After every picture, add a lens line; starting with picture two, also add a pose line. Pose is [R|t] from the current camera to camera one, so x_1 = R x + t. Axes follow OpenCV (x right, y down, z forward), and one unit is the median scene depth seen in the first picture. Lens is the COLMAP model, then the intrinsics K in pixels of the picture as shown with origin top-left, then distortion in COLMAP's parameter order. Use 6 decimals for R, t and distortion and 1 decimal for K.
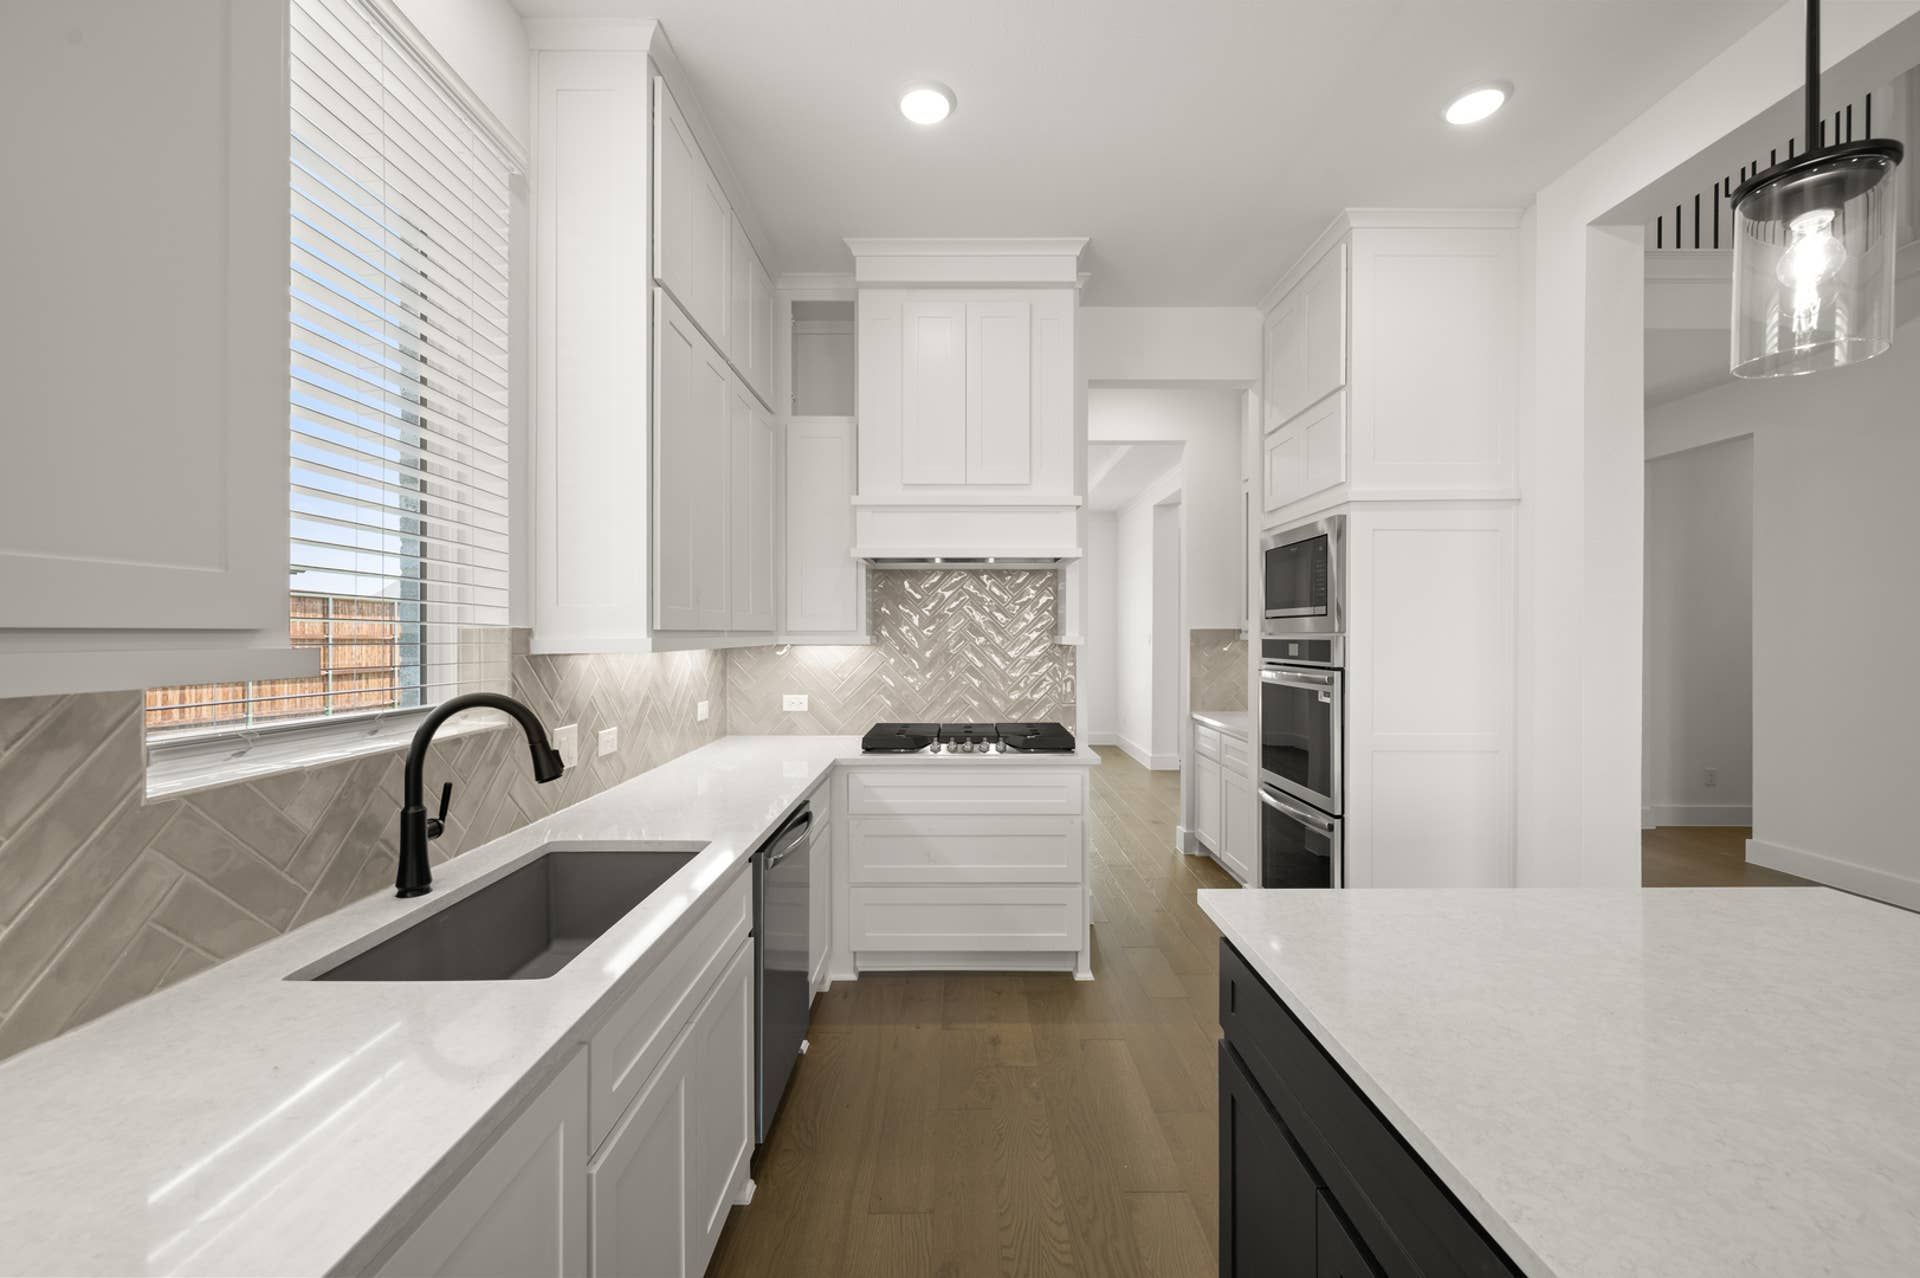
lens RADIAL K [[755.4, 0, 958.7], [0, 755.4, 633.9], [0, 0, 1]] dist [0.001533, 0.000161]
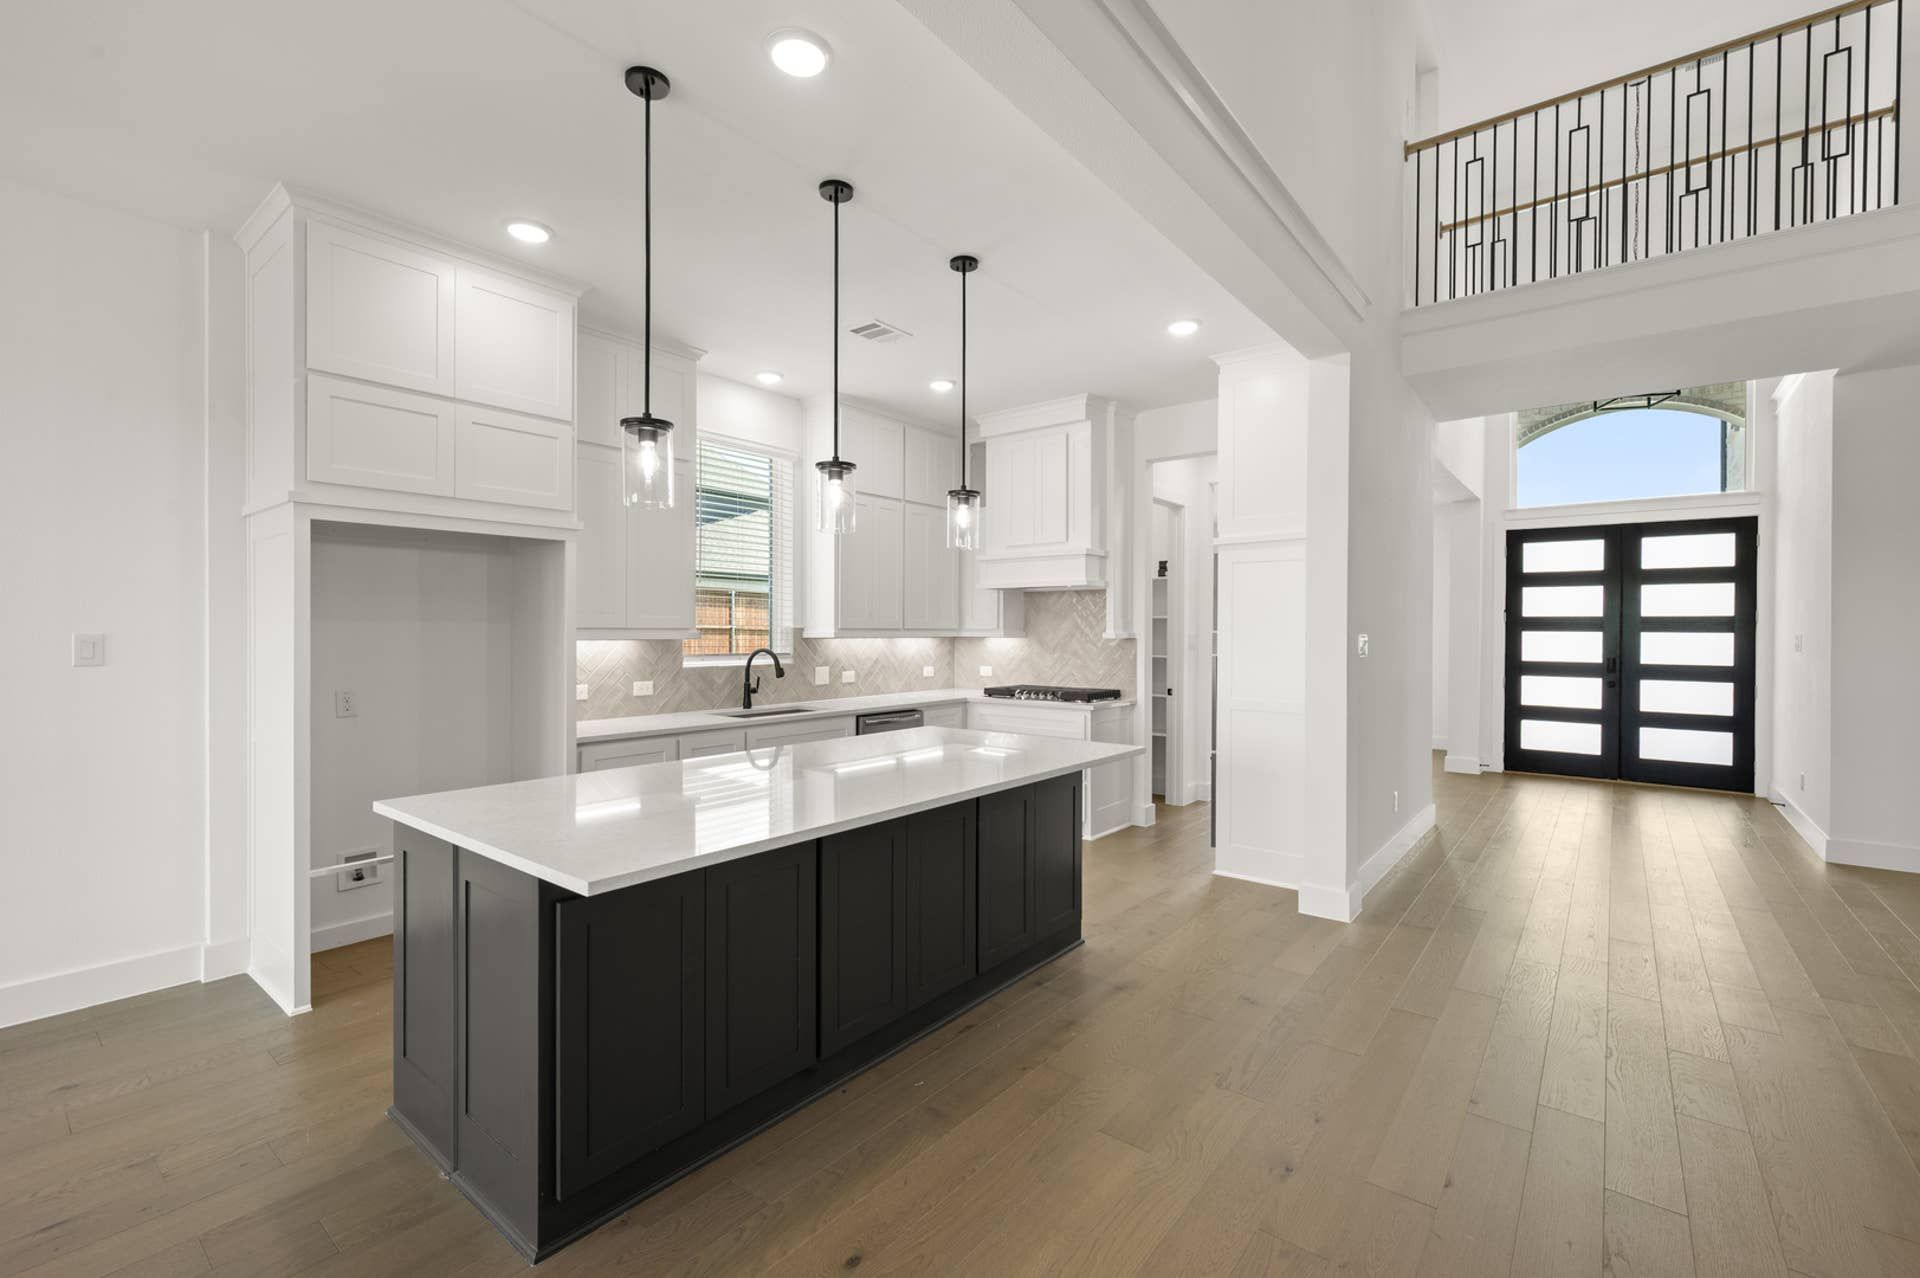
lens RADIAL K [[819.0, 0, 958.9], [0, 819.0, 632.2], [0, 0, 1]] dist [0.003206, 0.000456]
pose [[0.778066, 0.005262, -0.628161, 1.048960], [-0.004636, 0.999986, 0.002634, -0.001539], [0.628166, 0.000863, 0.778079, -0.561835]]
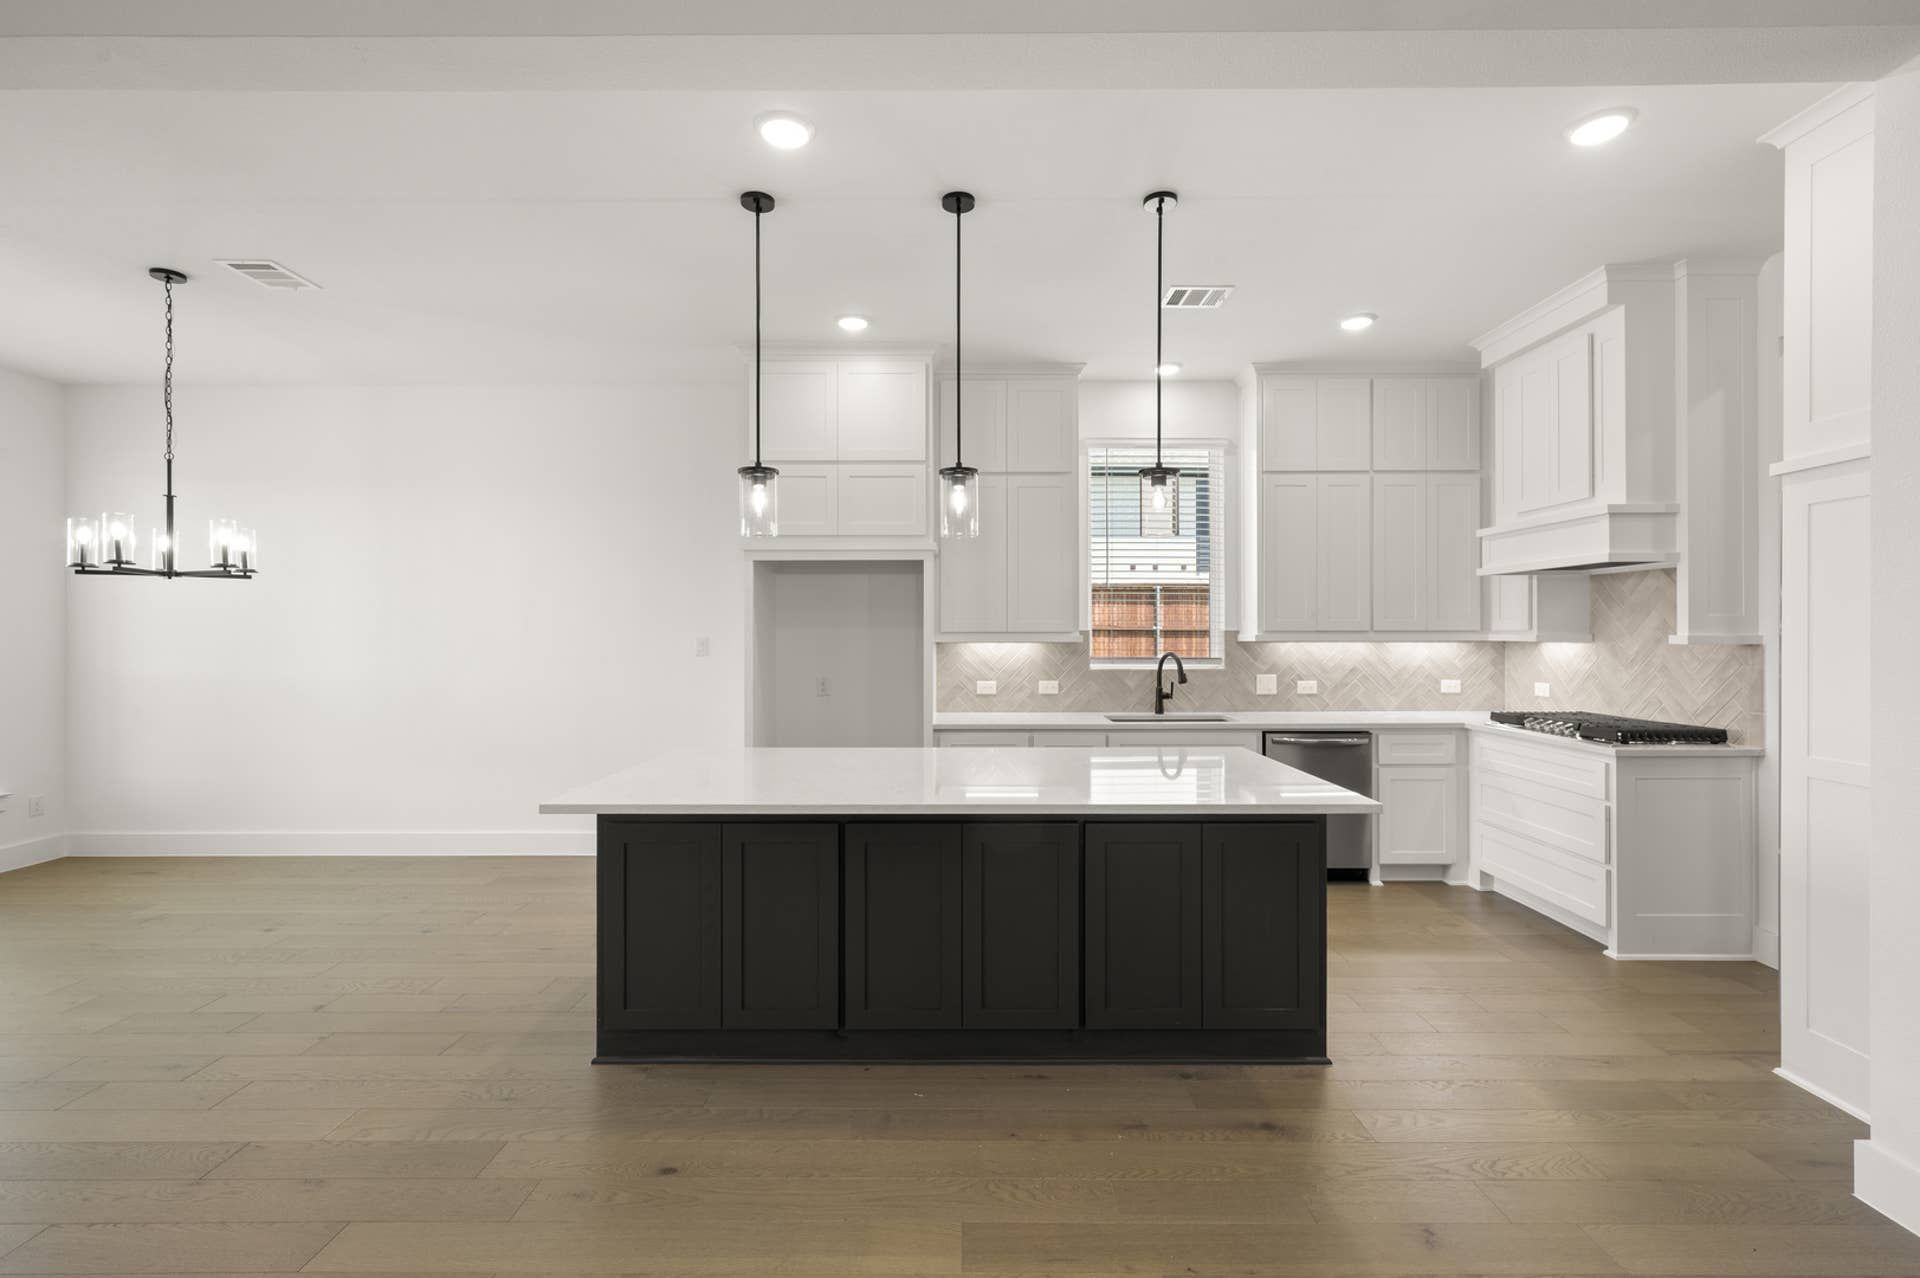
lens RADIAL K [[835.4, 0, 963.1], [0, 835.4, 631.0], [0, 0, 1]] dist [0.001472, 0.000164]
pose [[-0.006105, -0.001019, -0.999981, 1.321023], [0.000572, 0.999999, -0.001023, -0.002278], [0.999981, -0.000579, -0.006104, 0.089352]]
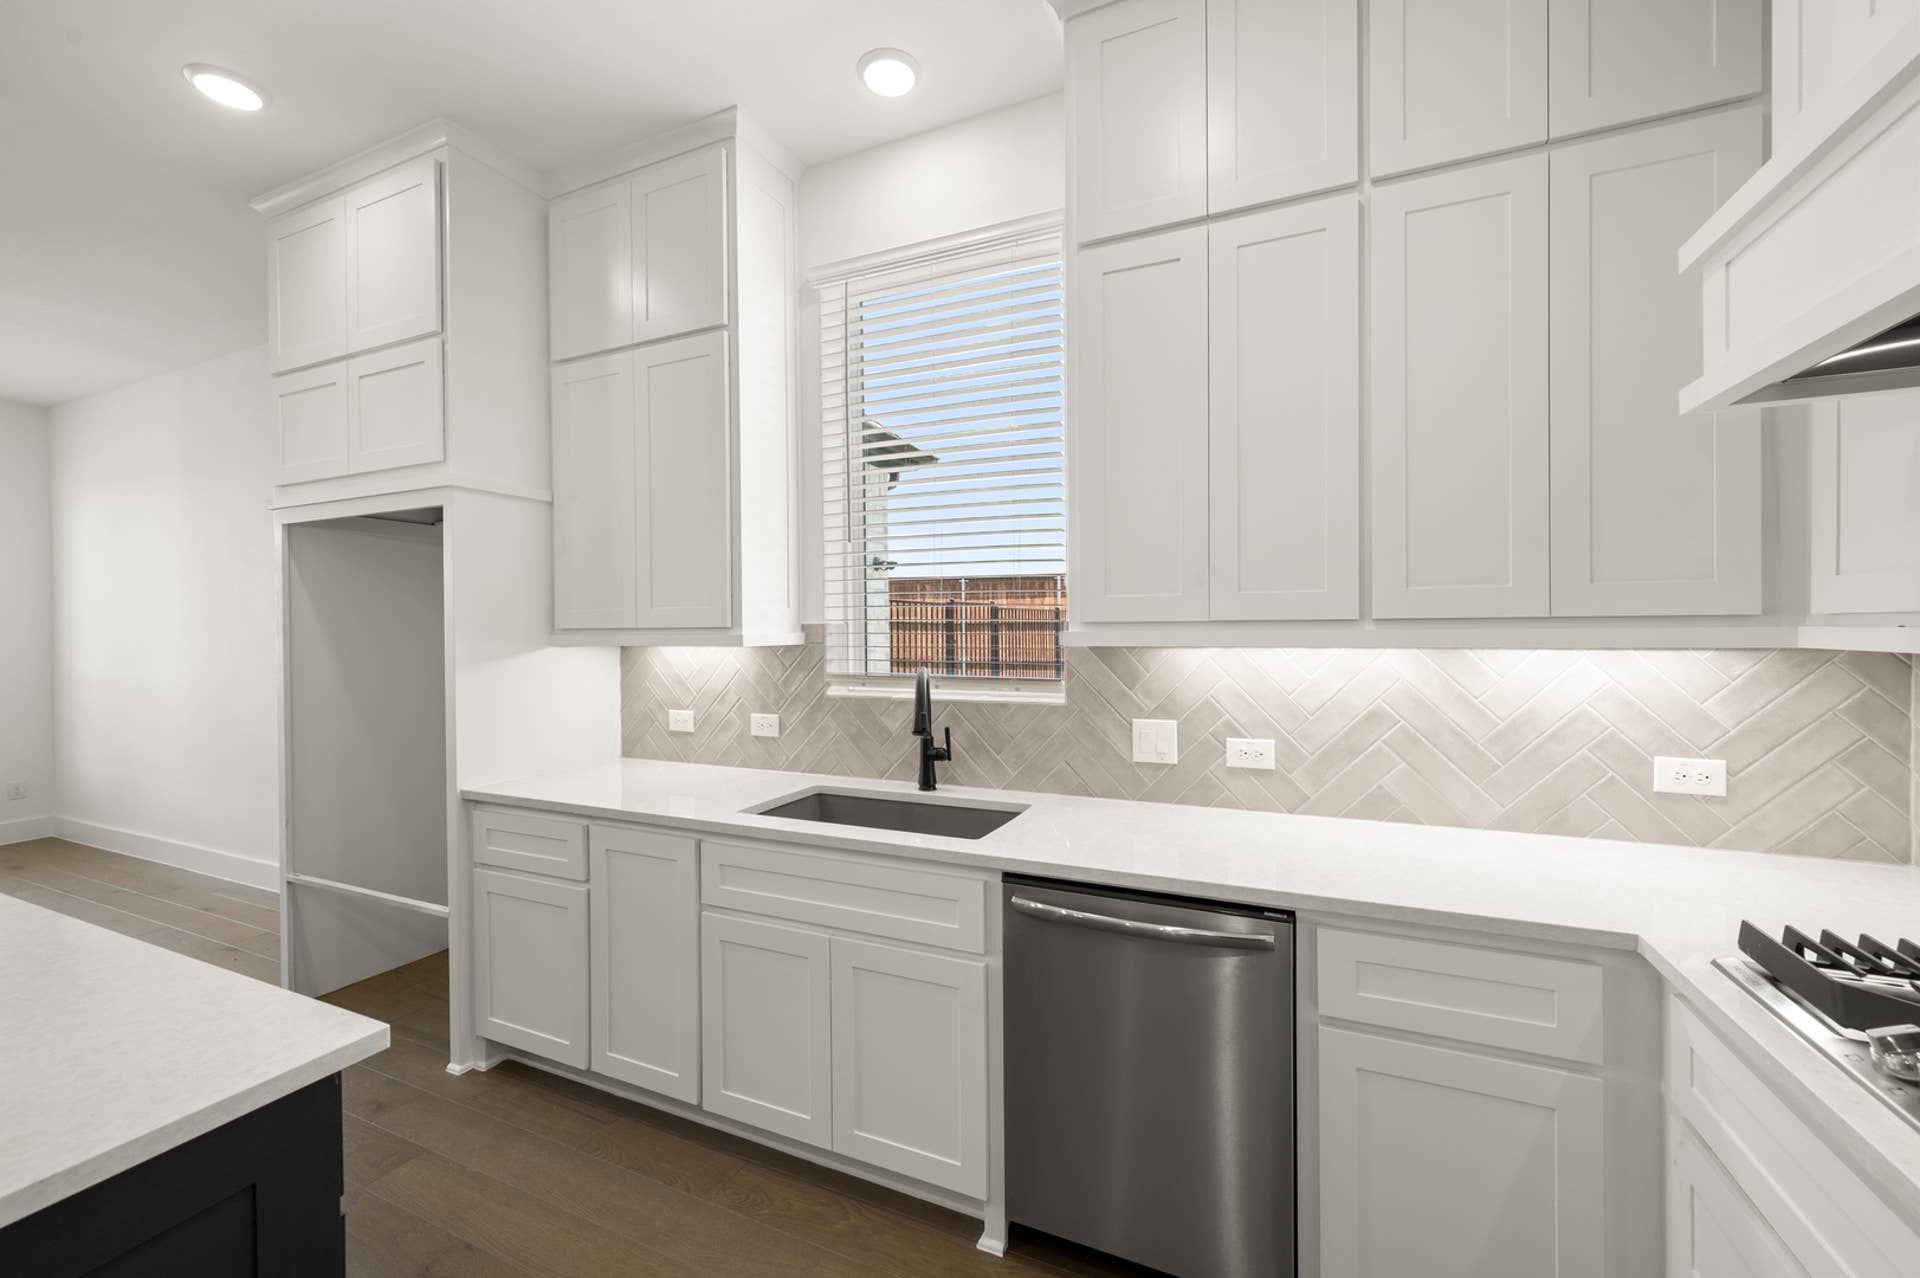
lens RADIAL K [[755.4, 0, 958.7], [0, 755.4, 633.9], [0, 0, 1]] dist [0.001533, 0.000161]
pose [[-0.412044, 0.008764, -0.911122, 0.336916], [0.006484, 0.999957, 0.006686, 0.000635], [0.911141, -0.003153, -0.412083, 0.807065]]
